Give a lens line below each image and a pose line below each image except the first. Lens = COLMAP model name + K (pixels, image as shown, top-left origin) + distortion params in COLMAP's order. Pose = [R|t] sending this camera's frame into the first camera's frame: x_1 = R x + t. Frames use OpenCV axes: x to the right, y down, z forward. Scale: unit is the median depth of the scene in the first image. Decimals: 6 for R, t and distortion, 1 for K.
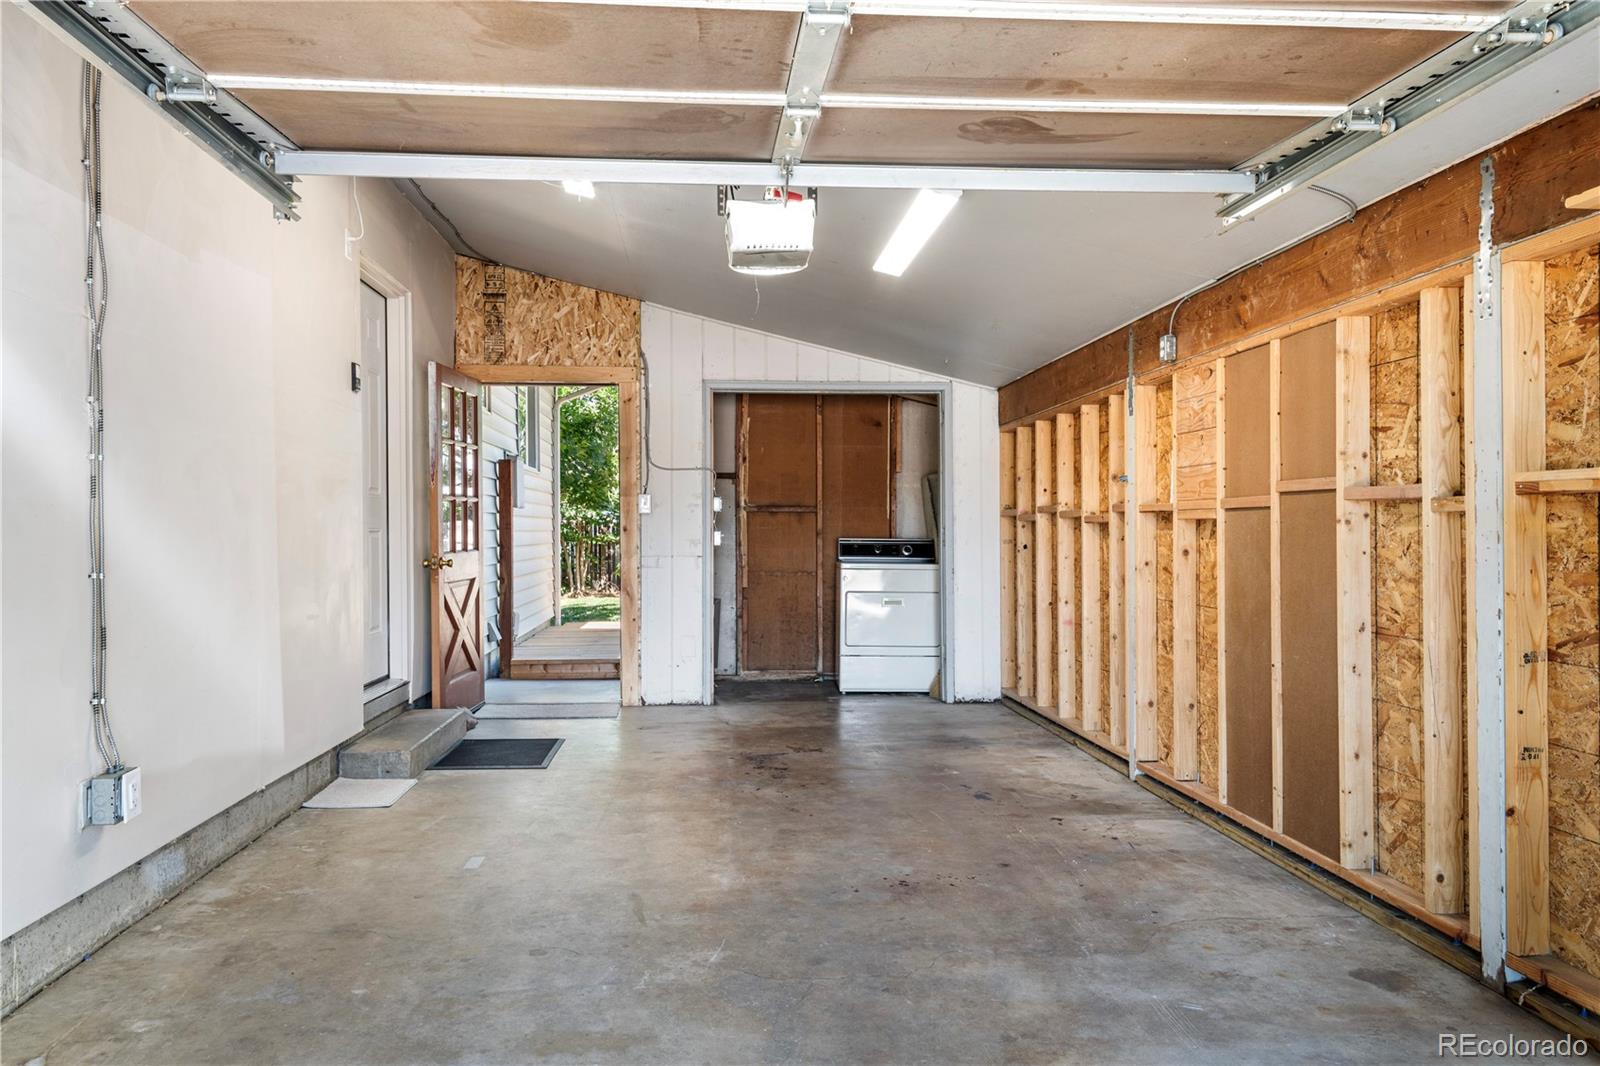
lens RADIAL K [[1151.4, 0, 803.2], [0, 1151.4, 526.9], [0, 0, 1]] dist [0.007472, 0.001179]
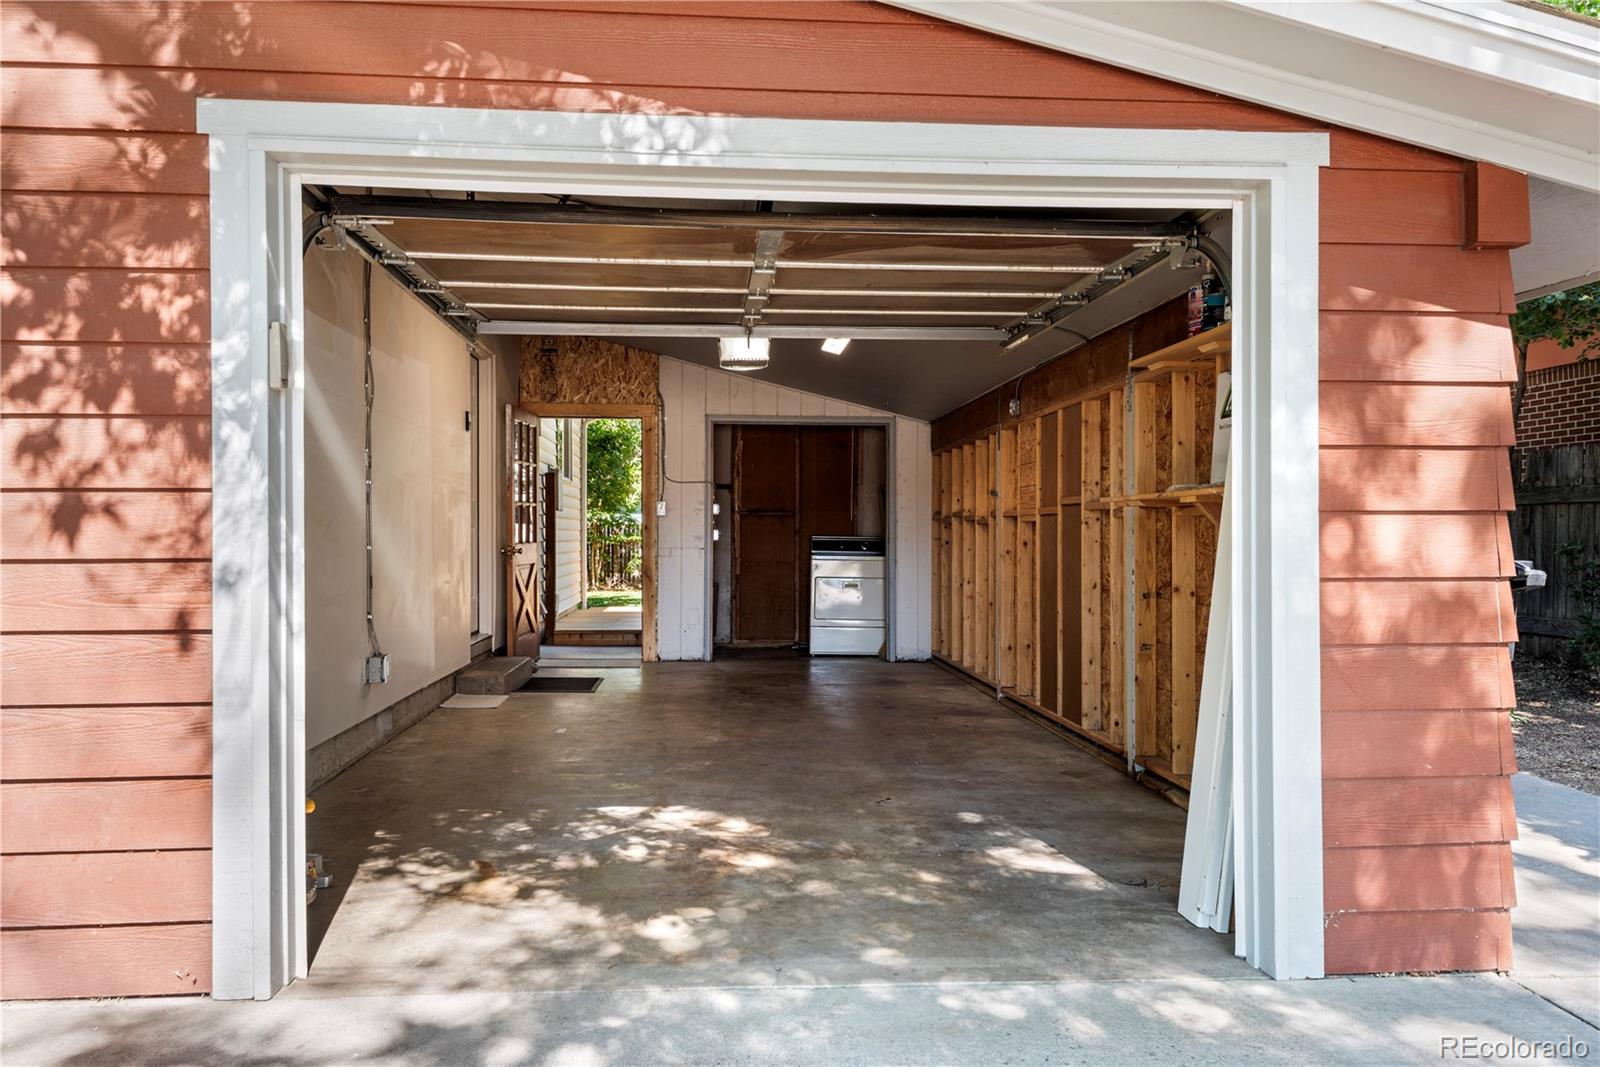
lens RADIAL K [[1151.4, 0, 796.7], [0, 1151.4, 539.5], [0, 0, 1]] dist [0.007472, 0.001179]
pose [[0.999929, 0.006912, -0.009728, 0.037018], [-0.006842, 0.999950, 0.007286, 0.005758], [0.009778, -0.007219, 0.999926, -0.381004]]
